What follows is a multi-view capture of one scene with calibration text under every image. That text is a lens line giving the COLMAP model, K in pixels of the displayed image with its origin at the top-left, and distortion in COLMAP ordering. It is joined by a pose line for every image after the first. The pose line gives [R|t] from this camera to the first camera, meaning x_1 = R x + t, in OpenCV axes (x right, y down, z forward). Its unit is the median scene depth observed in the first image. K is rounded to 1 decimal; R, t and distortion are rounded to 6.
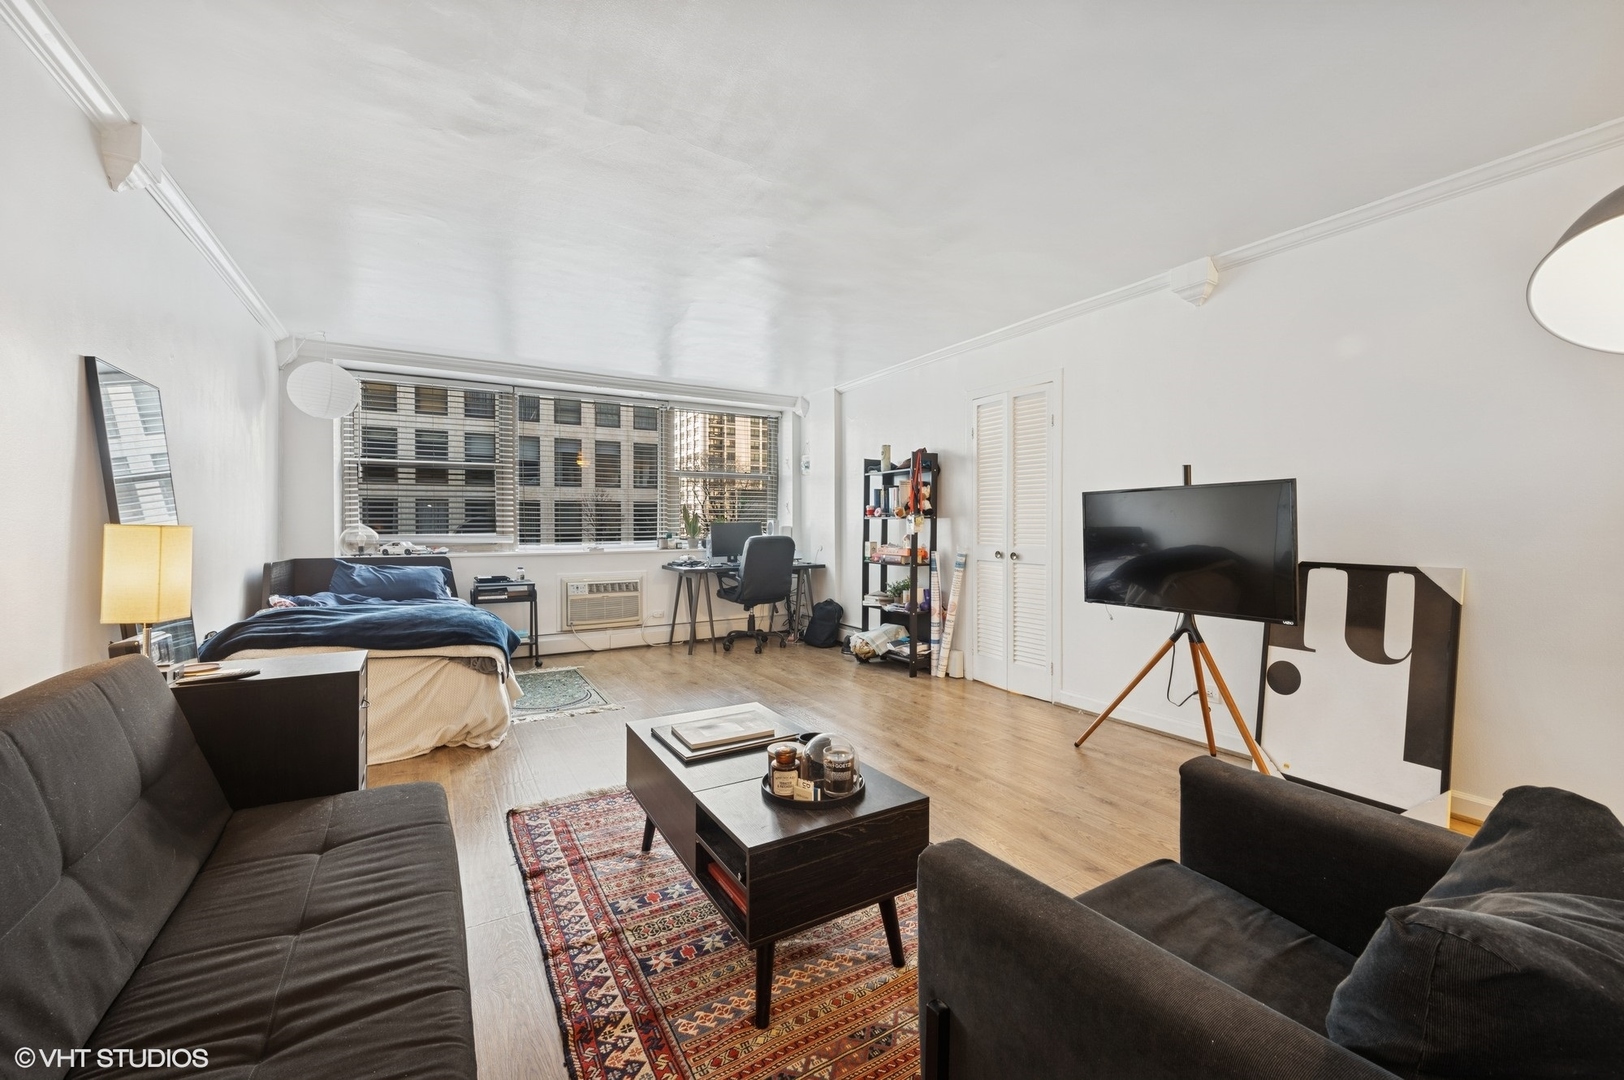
lens RADIAL K [[647.8, 0, 811.7], [0, 647.8, 529.4], [0, 0, 1]] dist [0.000562, -0.000073]
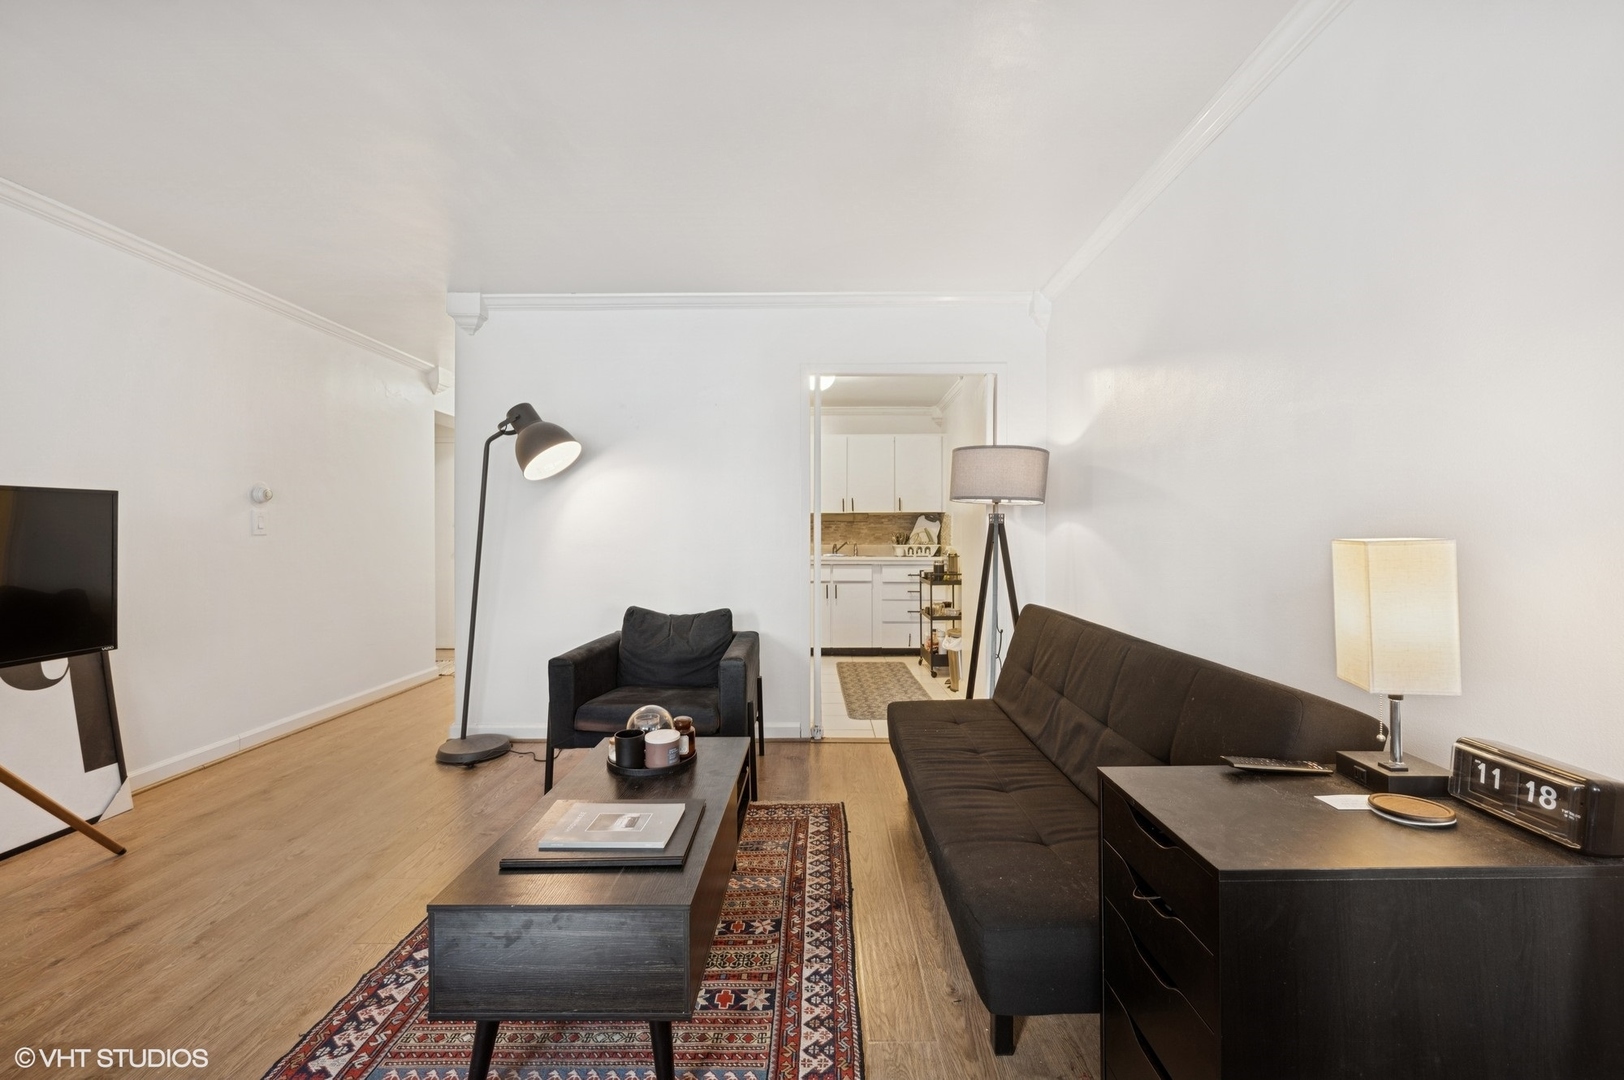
lens RADIAL K [[645.3, 0, 816.9], [0, 645.3, 516.1], [0, 0, 1]] dist [-0.000421, -0.000120]
pose [[-0.856881, 0.016939, 0.515236, -0.294855], [0.010712, 0.999829, -0.015056, -0.008912], [-0.515403, -0.007382, -0.856916, 0.626879]]
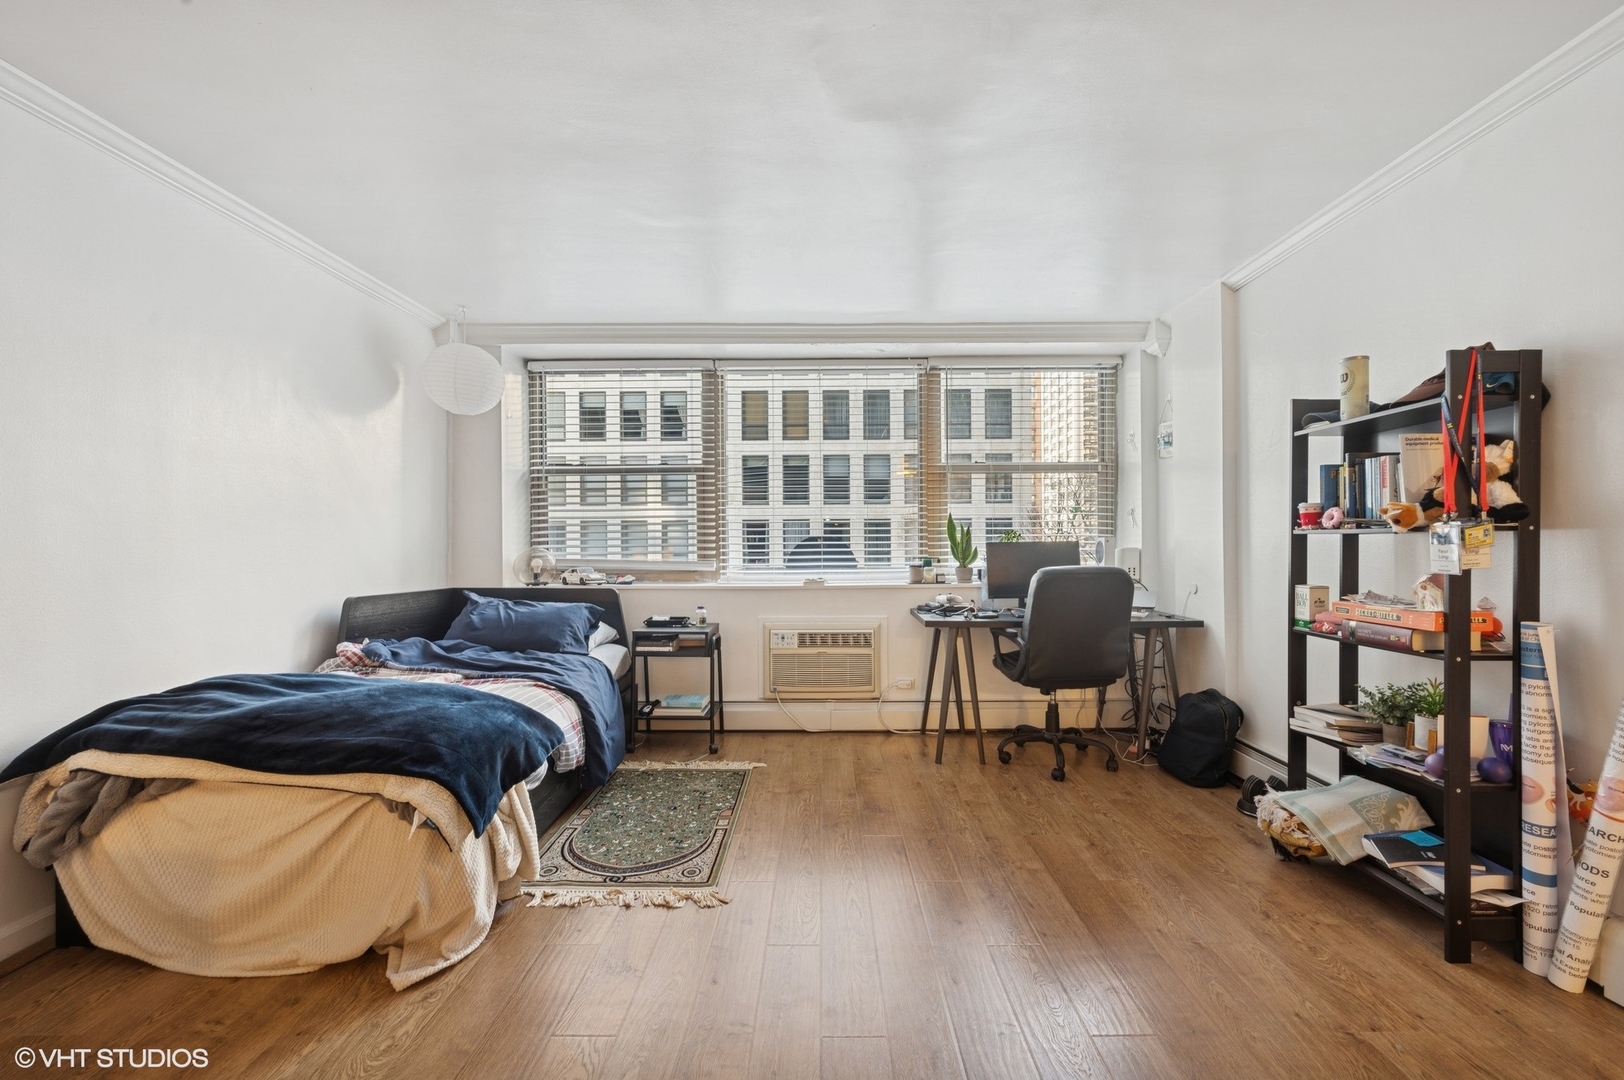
lens RADIAL K [[659.2, 0, 821.4], [0, 659.2, 541.2], [0, 0, 1]] dist [0.002232, 0.000227]
pose [[0.856488, -0.003305, -0.516157, 0.038646], [-0.001821, 0.999954, -0.009425, -0.006523], [0.516164, 0.009013, 0.856442, 0.455354]]
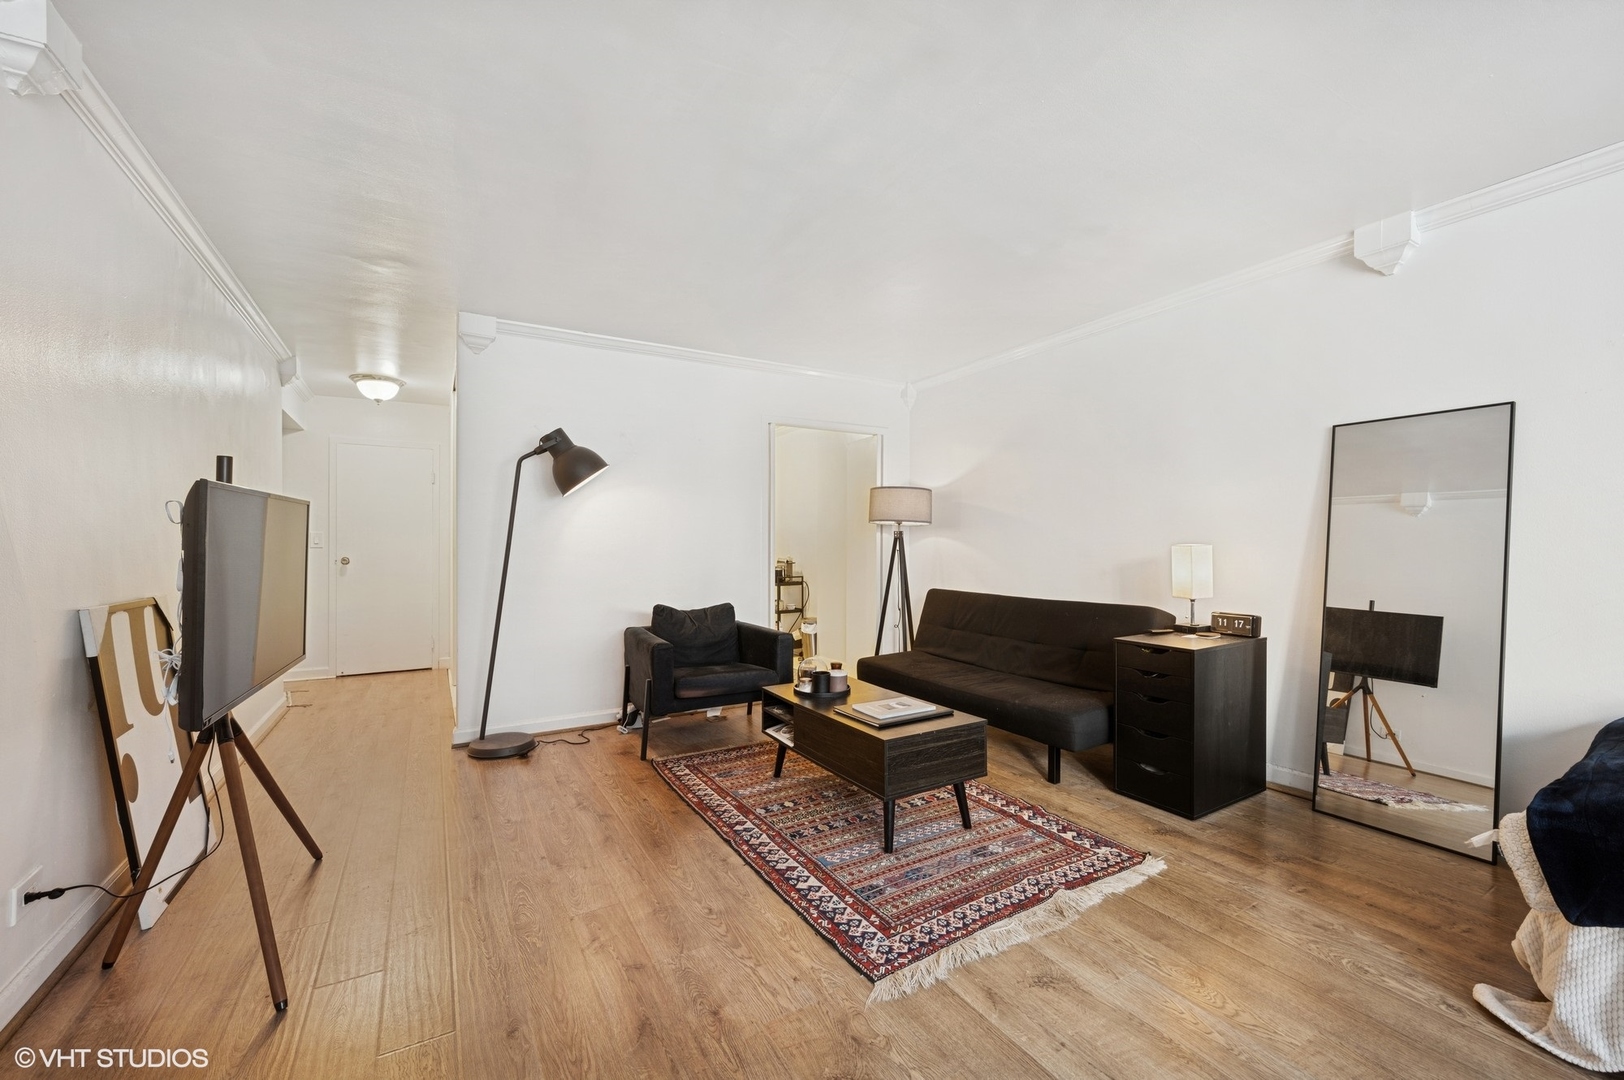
lens RADIAL K [[647.8, 0, 811.7], [0, 647.8, 529.4], [0, 0, 1]] dist [0.000562, -0.000073]
pose [[-0.999983, 0.004179, 0.004034, 0.007145], [0.004137, 0.999940, -0.010166, -0.012526], [-0.004076, -0.010149, -0.999940, 0.951957]]
